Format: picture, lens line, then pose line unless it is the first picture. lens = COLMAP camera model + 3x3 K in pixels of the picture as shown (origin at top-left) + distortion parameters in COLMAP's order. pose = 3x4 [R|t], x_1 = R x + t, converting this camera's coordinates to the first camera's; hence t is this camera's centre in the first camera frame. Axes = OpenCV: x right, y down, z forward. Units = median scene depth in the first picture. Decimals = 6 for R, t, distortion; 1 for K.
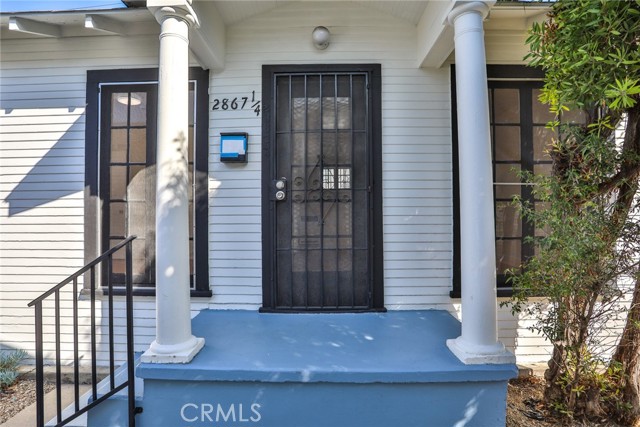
lens RADIAL K [[337.8, 0, 317.1], [0, 337.8, 212.3], [0, 0, 1]] dist [-0.075575, 0.033955]
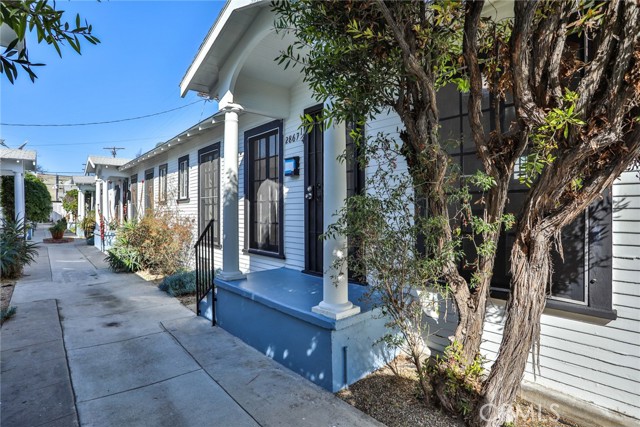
lens RADIAL K [[337.8, 0, 317.1], [0, 337.8, 212.3], [0, 0, 1]] dist [-0.075575, 0.033955]
pose [[0.666847, -0.000617, -0.745195, 1.015587], [0.012673, 0.999864, 0.010513, 0.007007], [0.745087, -0.016454, 0.666764, 0.027007]]
